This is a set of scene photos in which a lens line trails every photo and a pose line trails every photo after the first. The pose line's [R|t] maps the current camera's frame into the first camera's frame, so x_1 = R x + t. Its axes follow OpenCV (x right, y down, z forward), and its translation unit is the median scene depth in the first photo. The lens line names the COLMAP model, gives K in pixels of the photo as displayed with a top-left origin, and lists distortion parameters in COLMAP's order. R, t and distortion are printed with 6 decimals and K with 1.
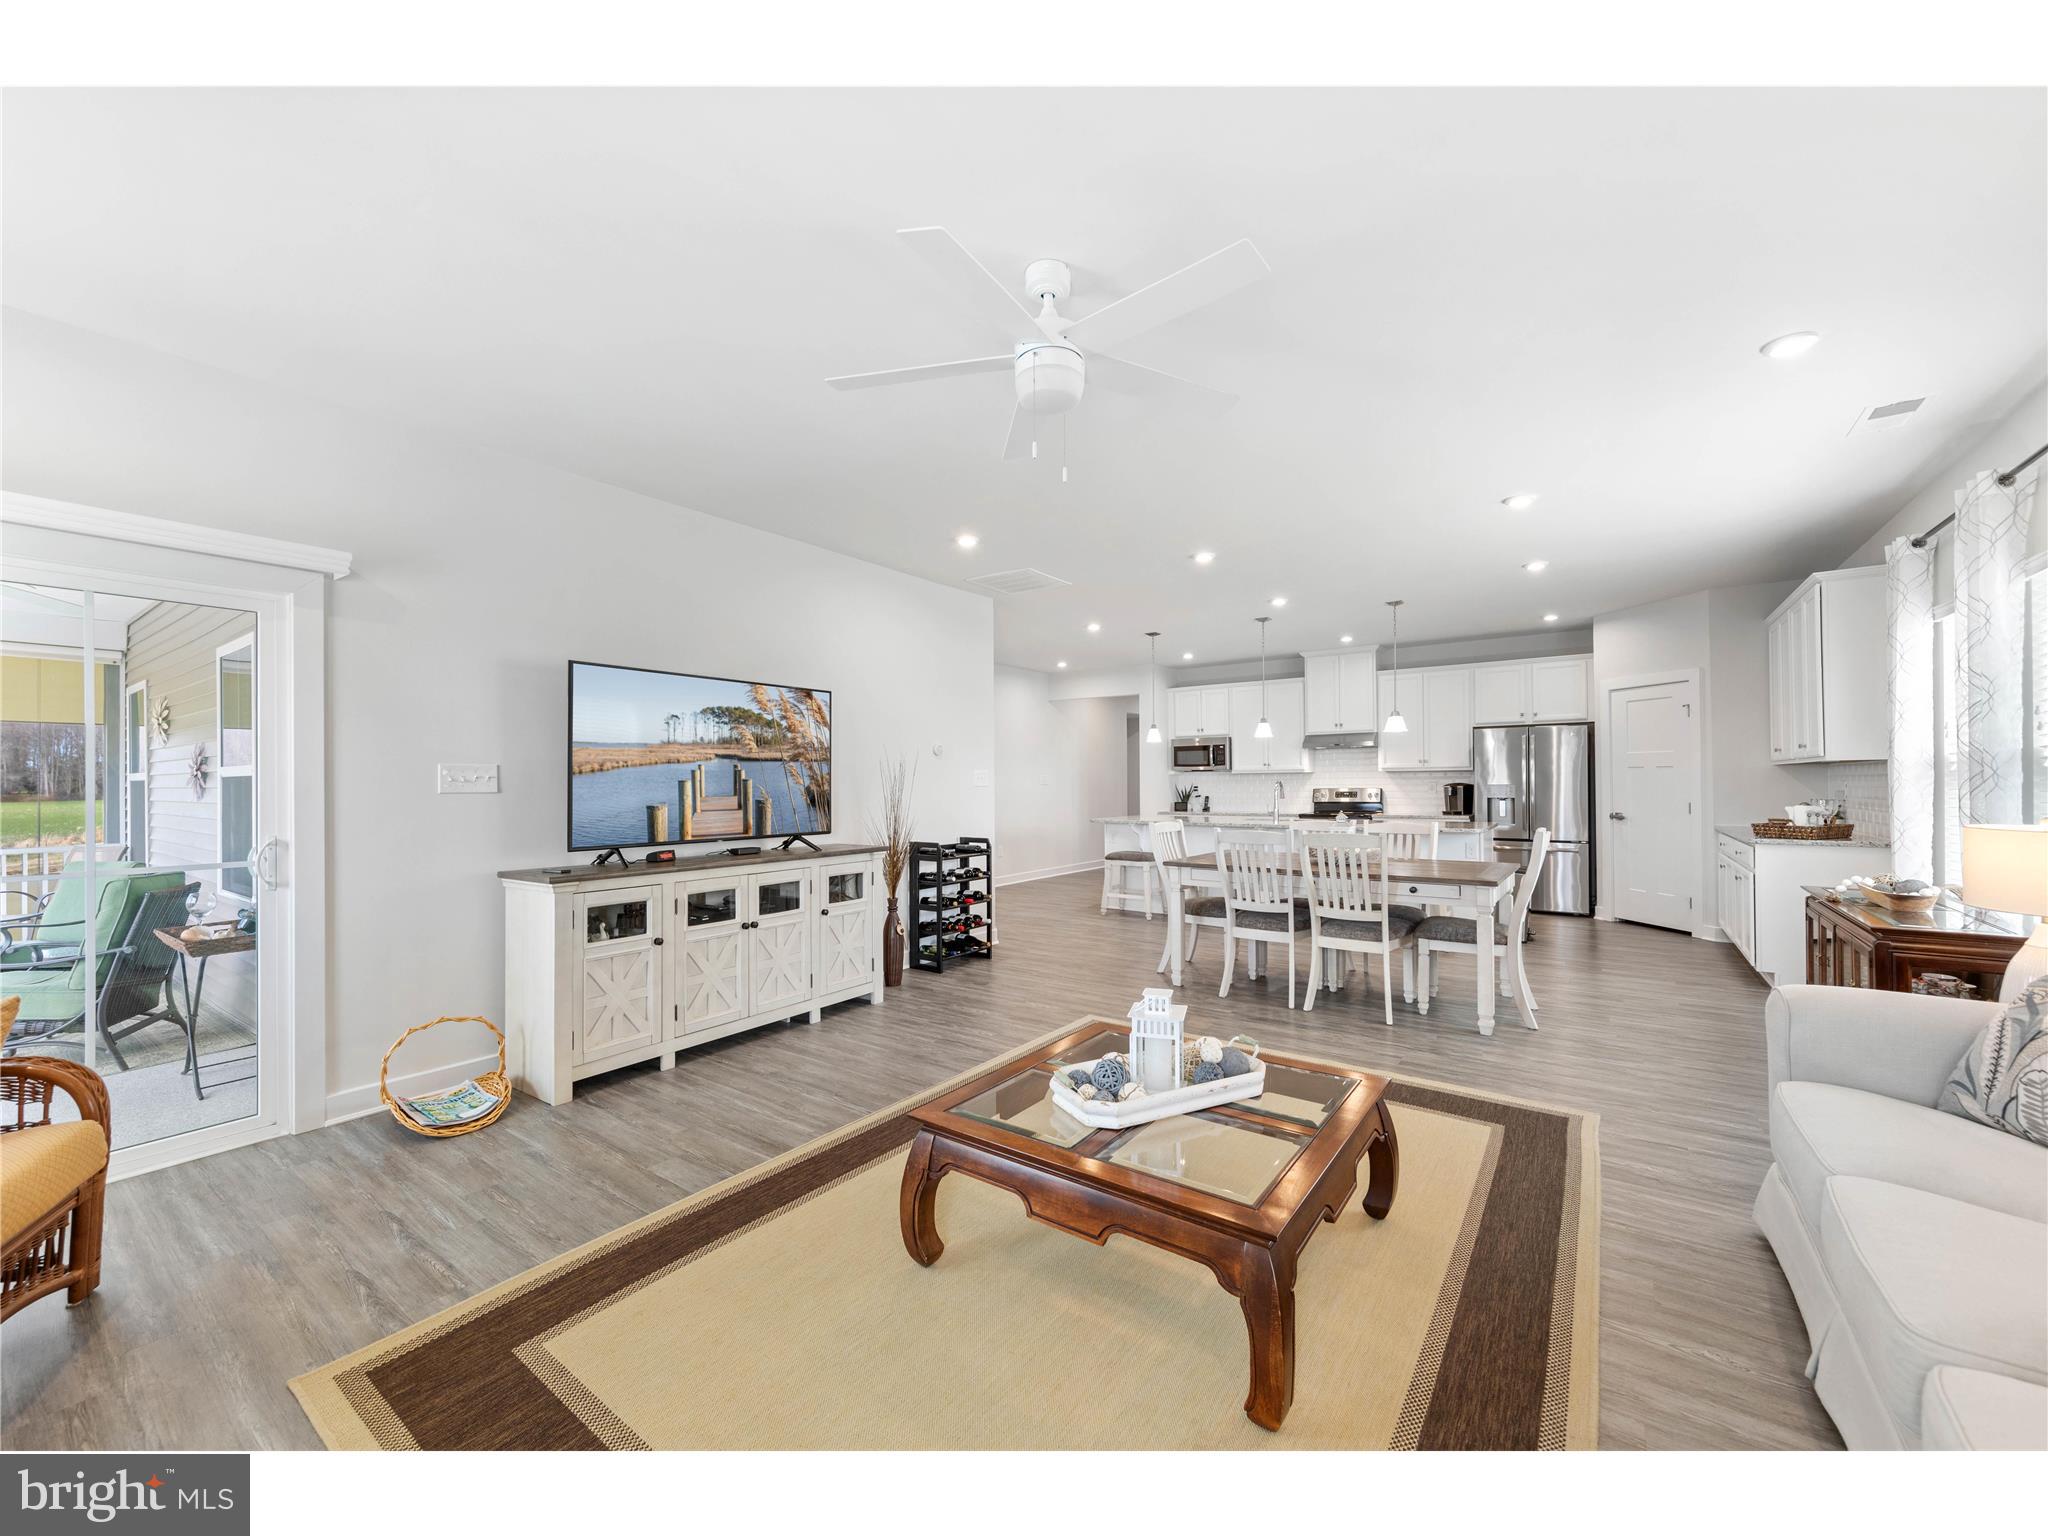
lens RADIAL K [[794.5, 0, 1035.0], [0, 794.5, 770.8], [0, 0, 1]] dist [0.009723, 0.000075]
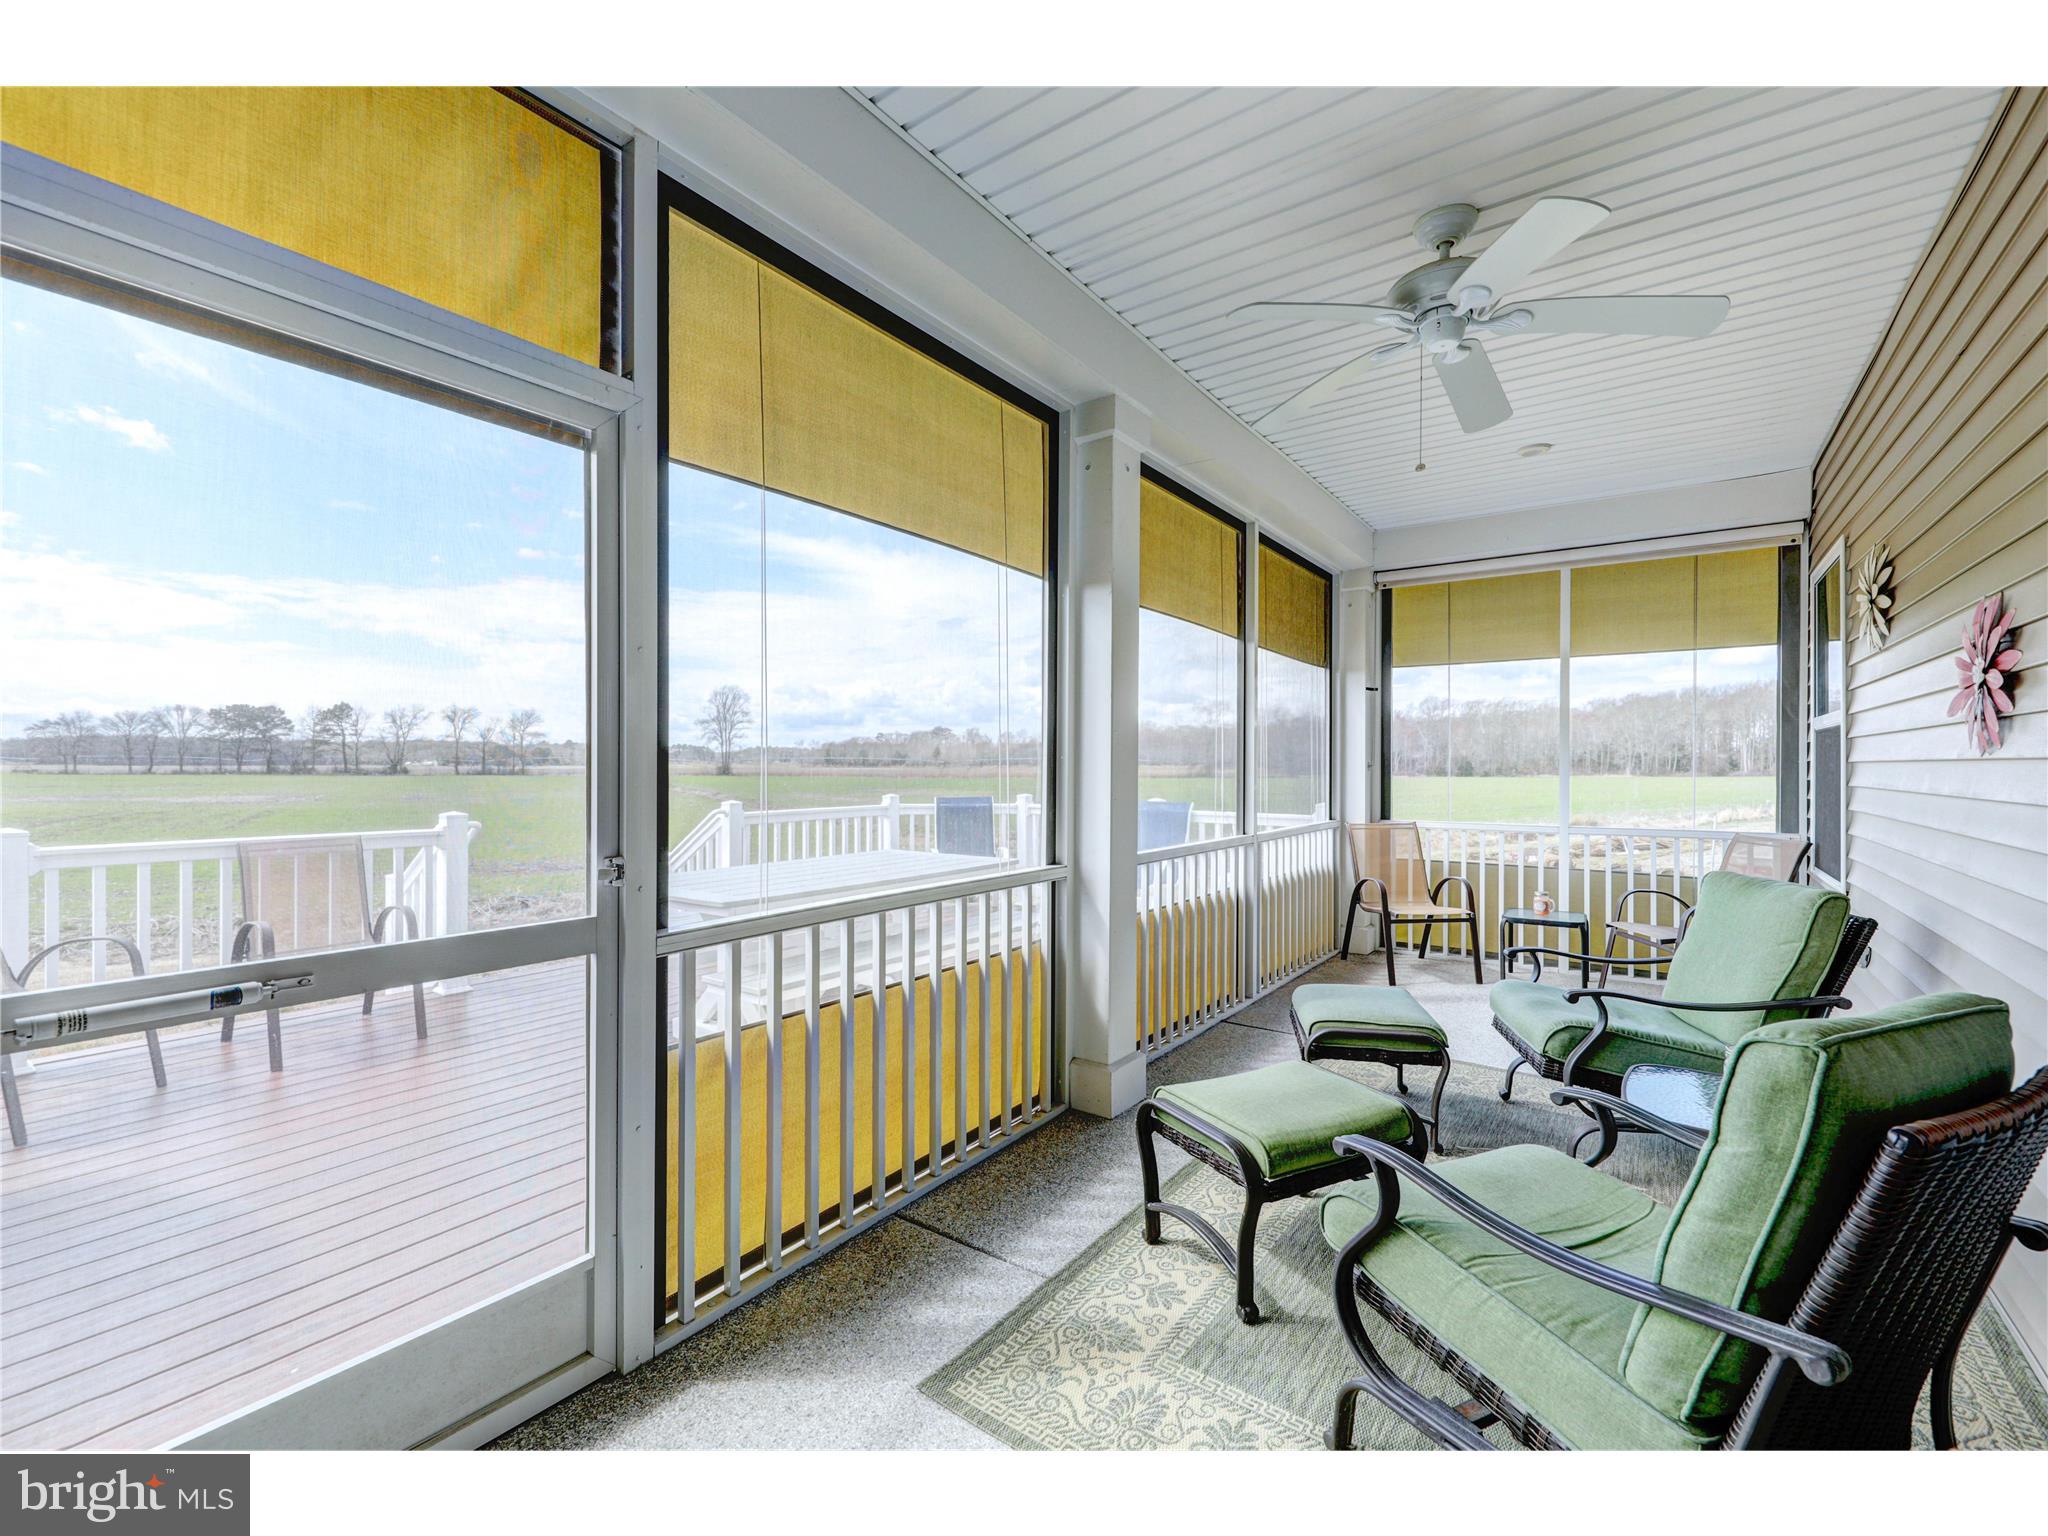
lens RADIAL K [[794.5, 0, 1035.0], [0, 794.5, 770.8], [0, 0, 1]] dist [0.009723, 0.000075]
pose [[-0.043535, 0.015171, -0.998937, -0.529673], [0.009371, 0.999847, 0.014776, 0.029101], [0.999008, -0.008717, -0.043670, 0.469776]]
